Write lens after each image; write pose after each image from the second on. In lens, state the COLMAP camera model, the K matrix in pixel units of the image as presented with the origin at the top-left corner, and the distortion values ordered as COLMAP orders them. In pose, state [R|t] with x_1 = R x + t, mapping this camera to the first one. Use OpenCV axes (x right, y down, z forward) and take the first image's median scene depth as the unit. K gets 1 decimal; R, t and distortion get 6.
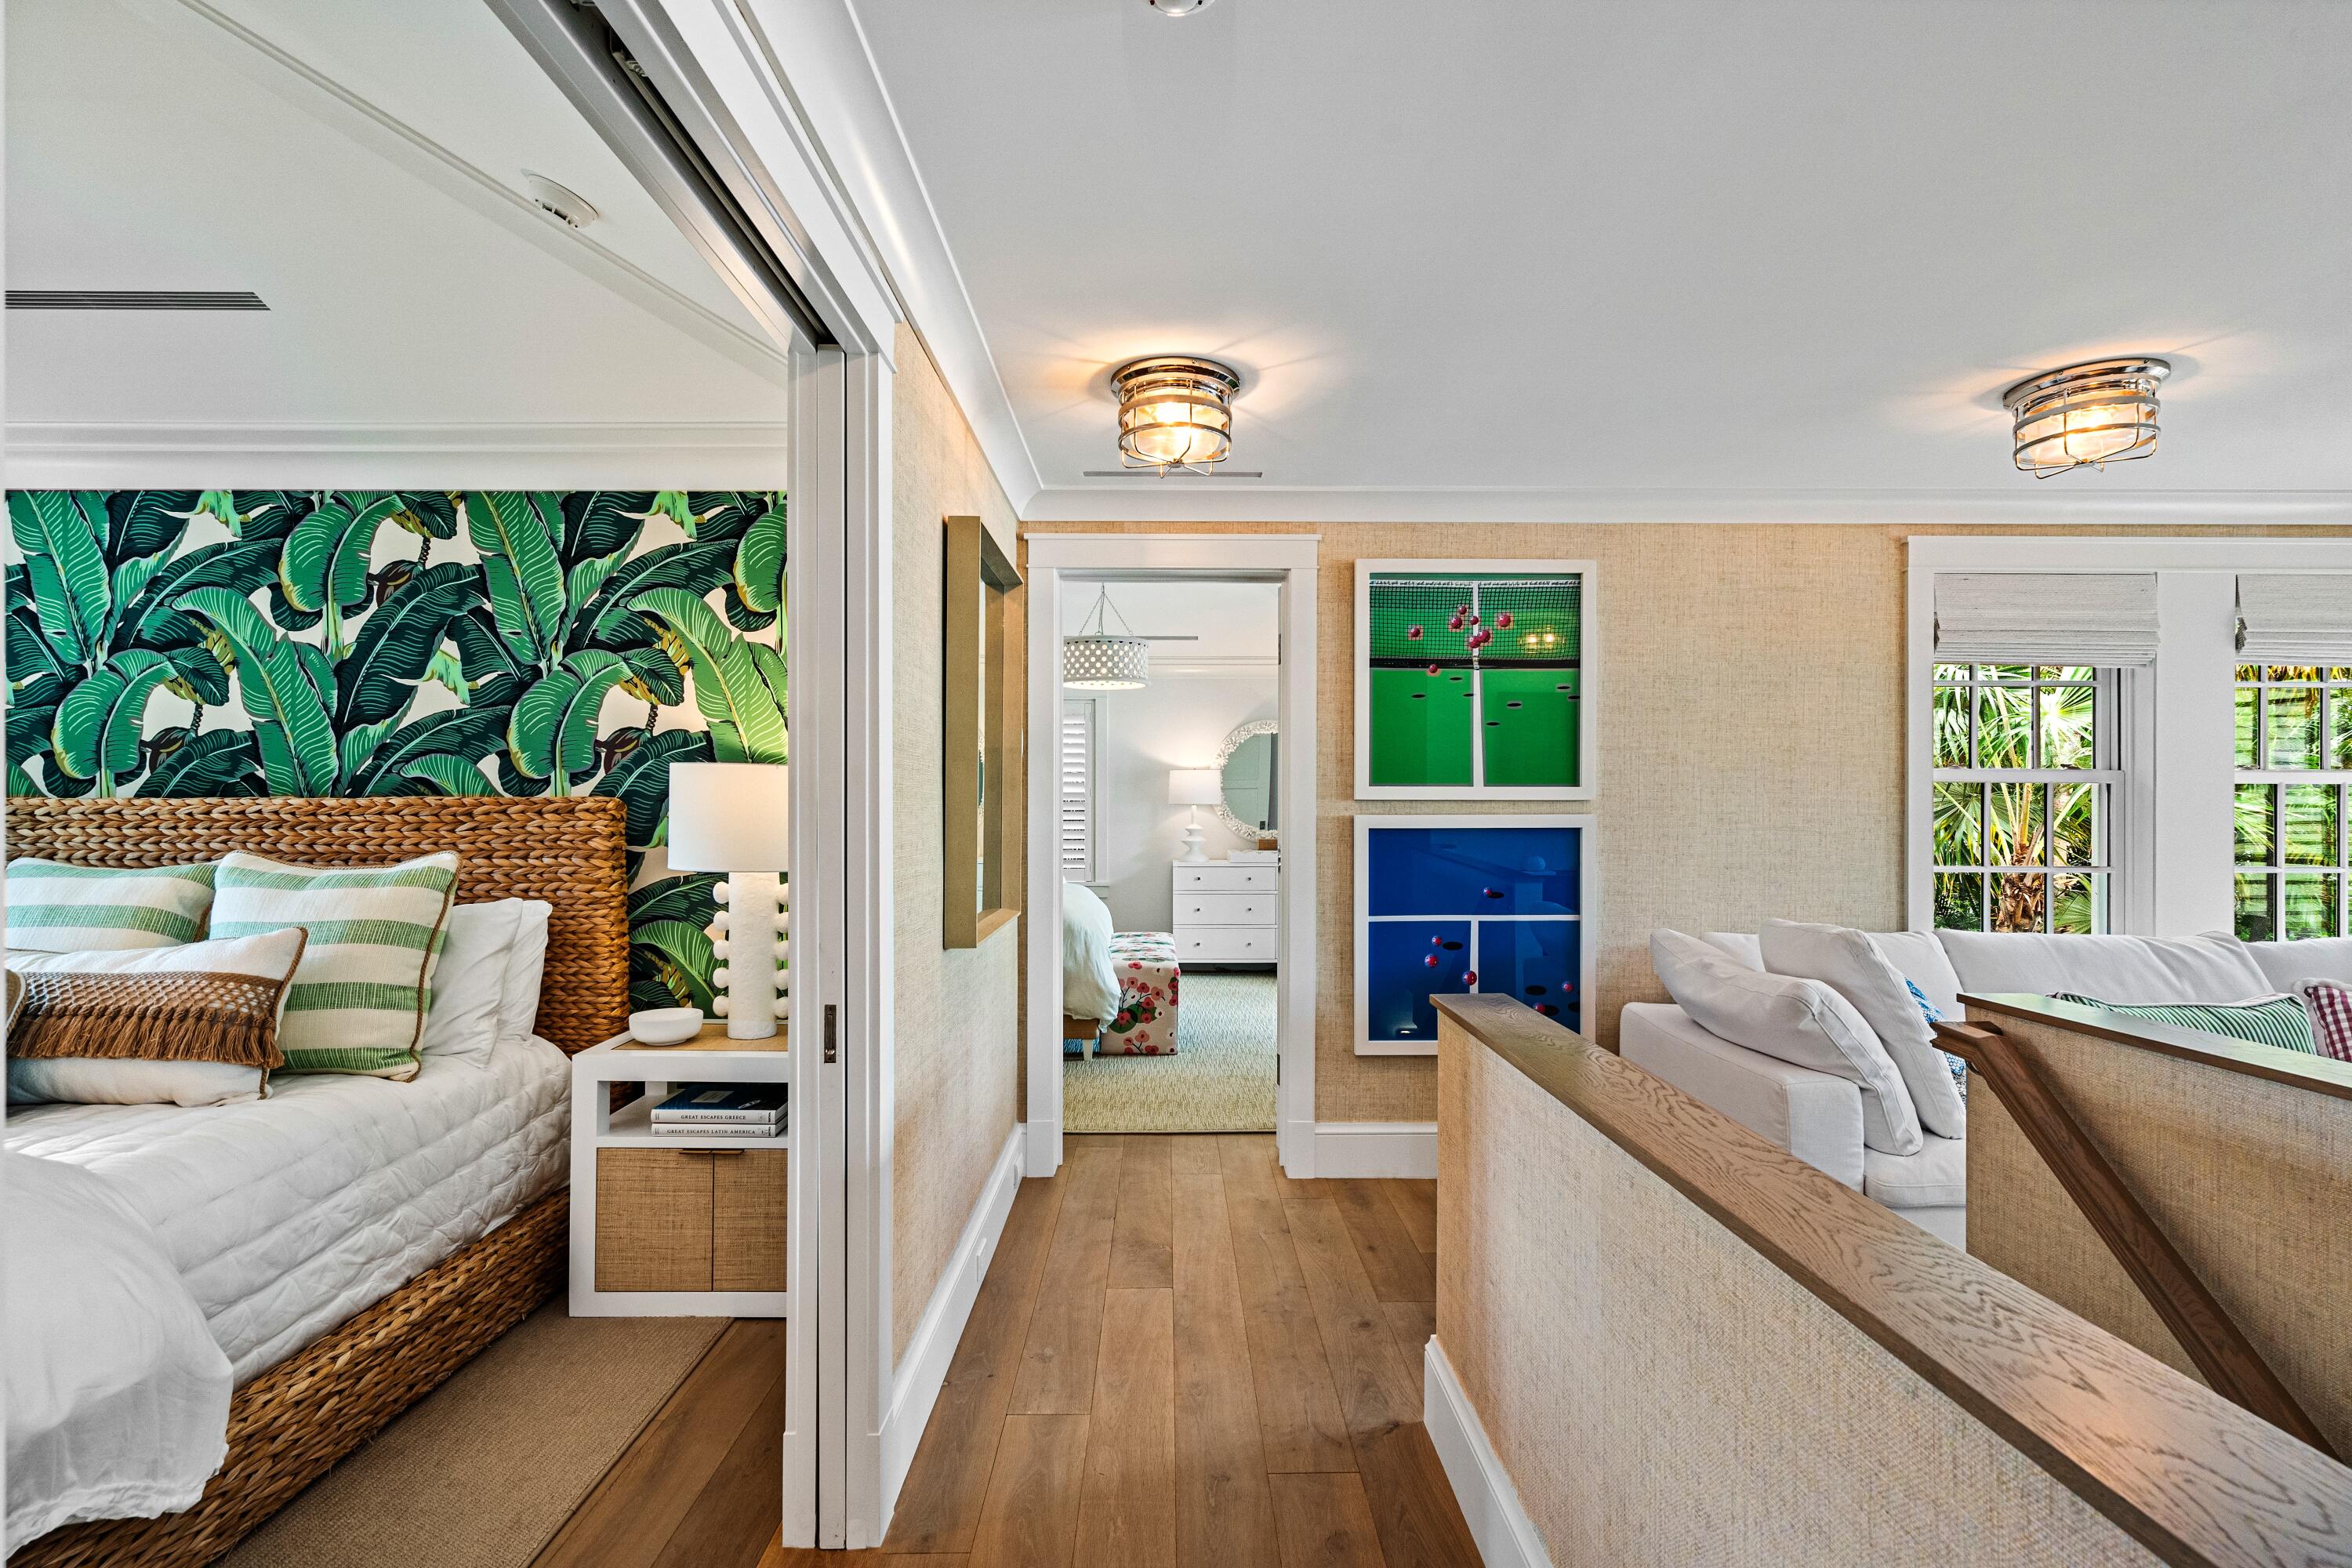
lens RADIAL K [[1068.9, 0, 1143.8], [0, 1068.9, 794.3], [0, 0, 1]] dist [-0.002516, 0.000196]
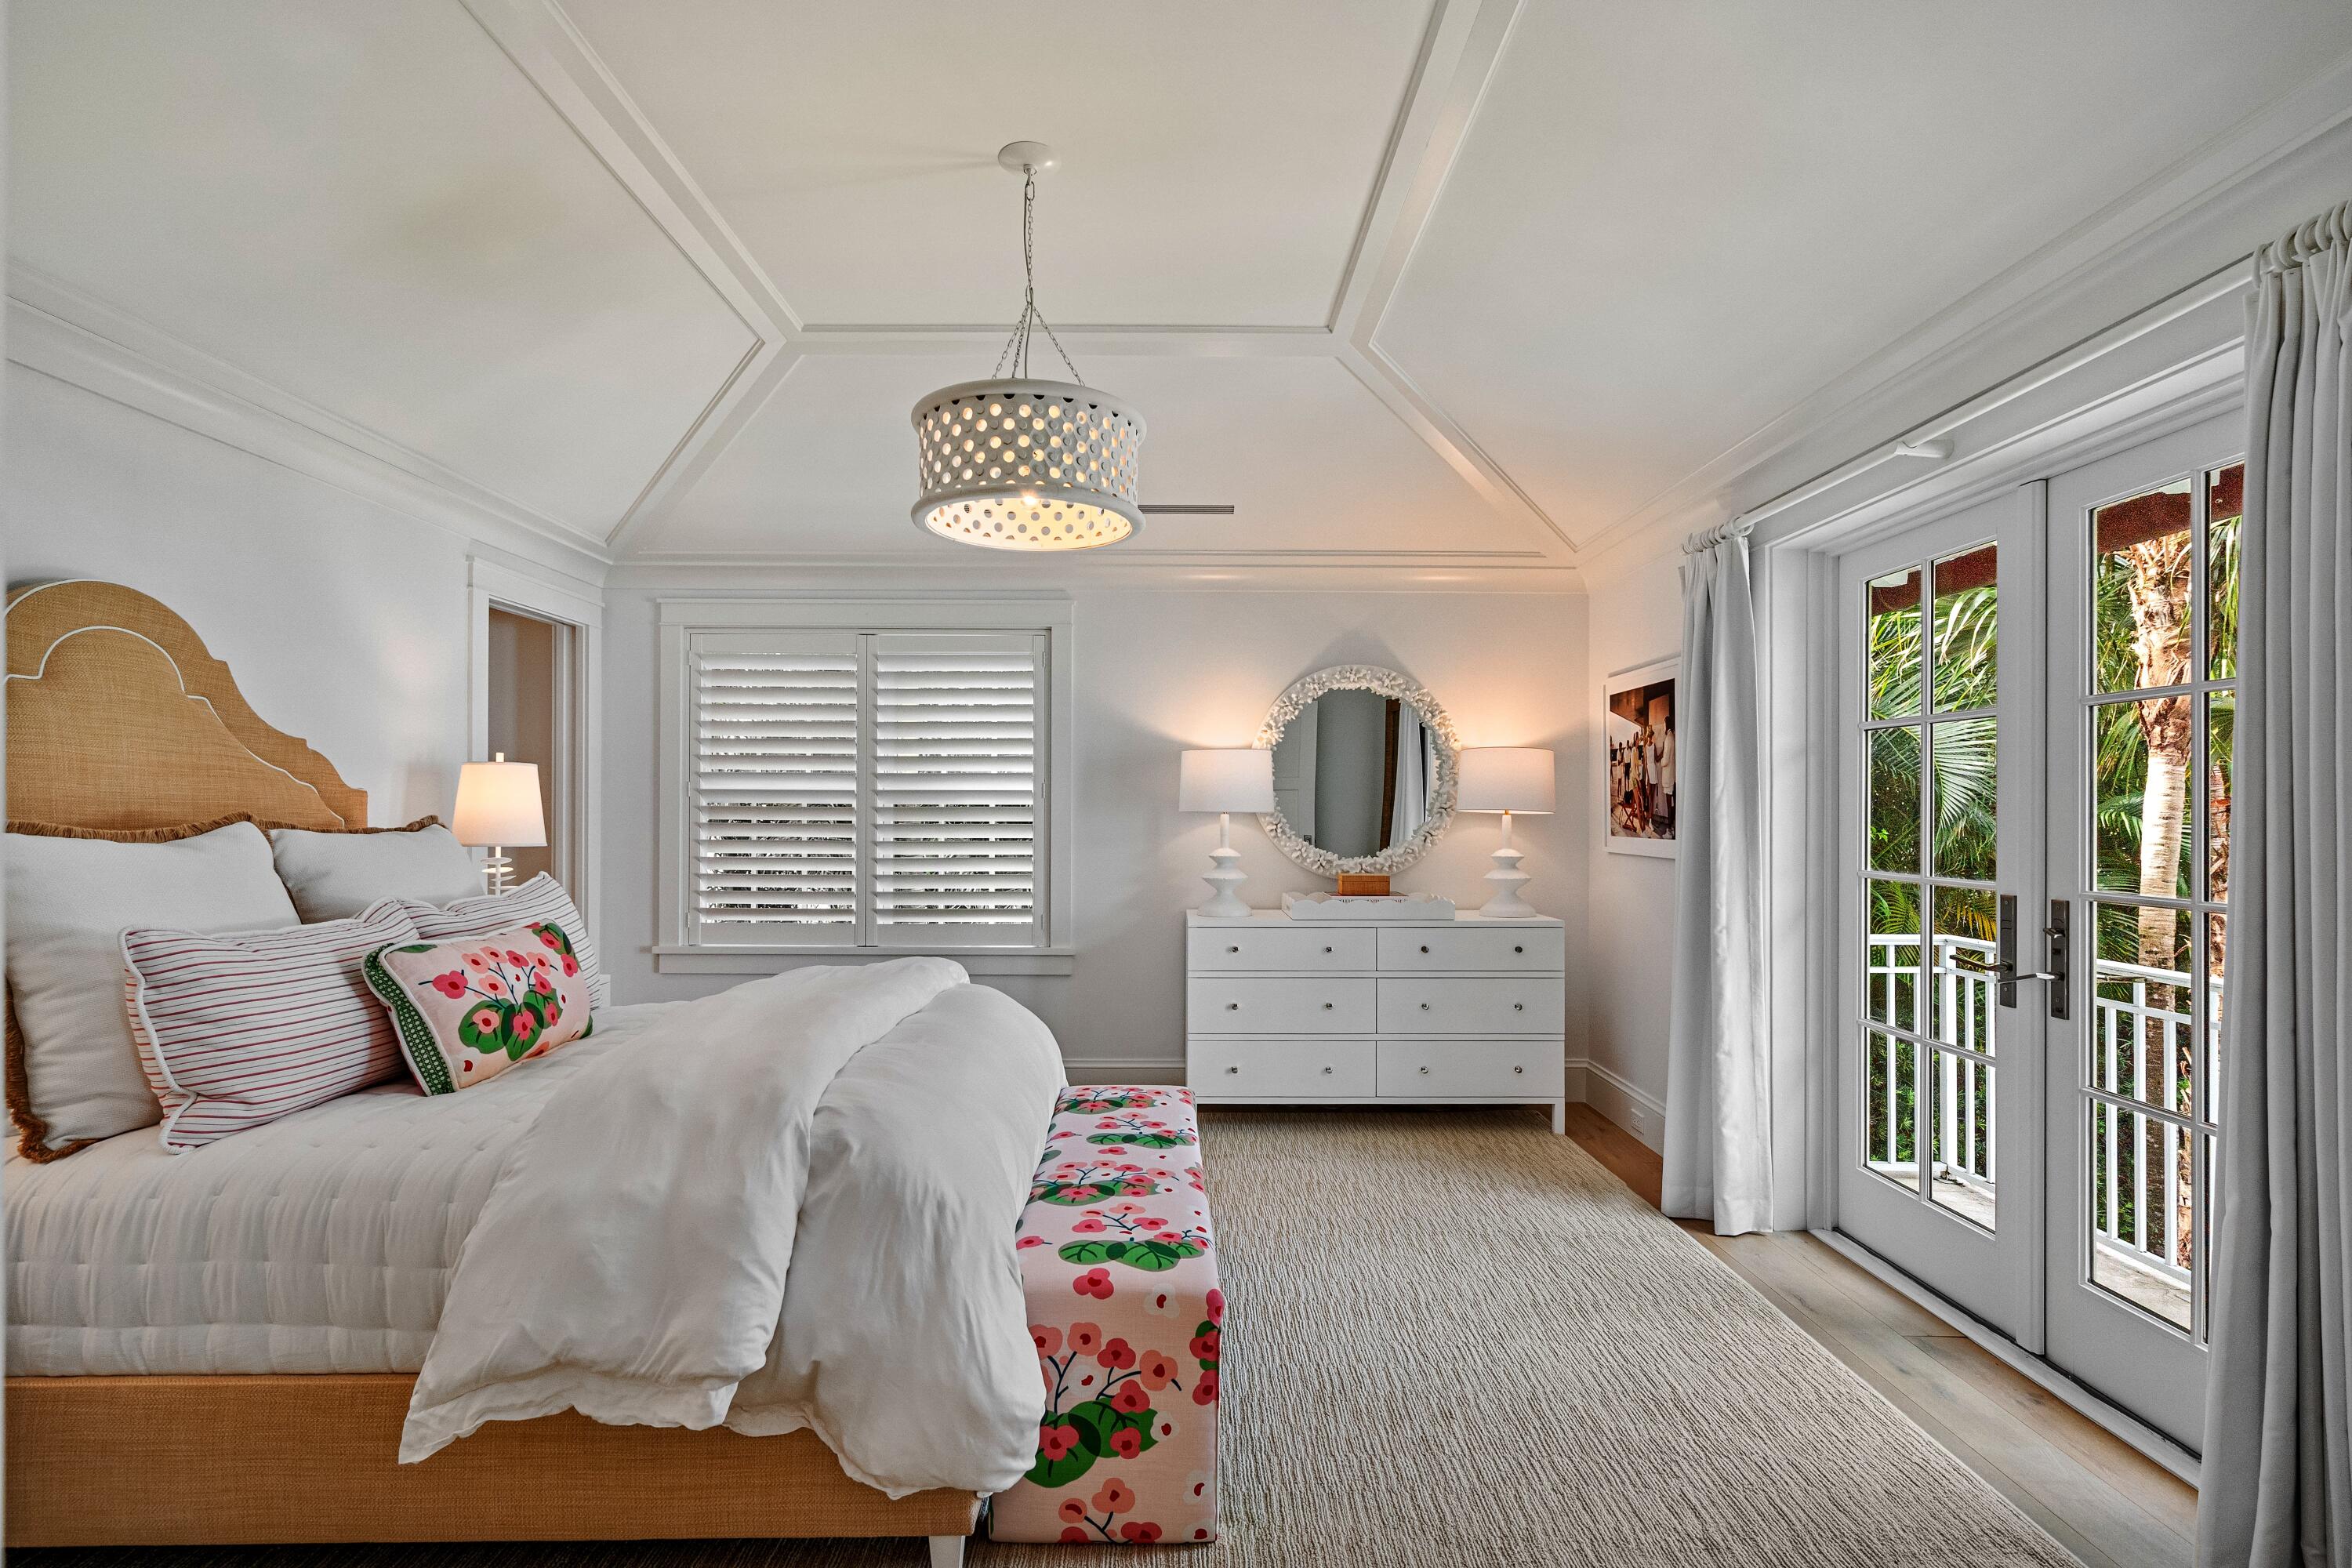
lens RADIAL K [[1068.9, 0, 1143.8], [0, 1068.9, 794.3], [0, 0, 1]] dist [-0.002516, 0.000196]
pose [[0.999997, 0.002327, -0.000908, 0.006172], [-0.002332, 0.999985, -0.004986, 0.003698], [0.000896, 0.004988, 0.999987, 0.515633]]
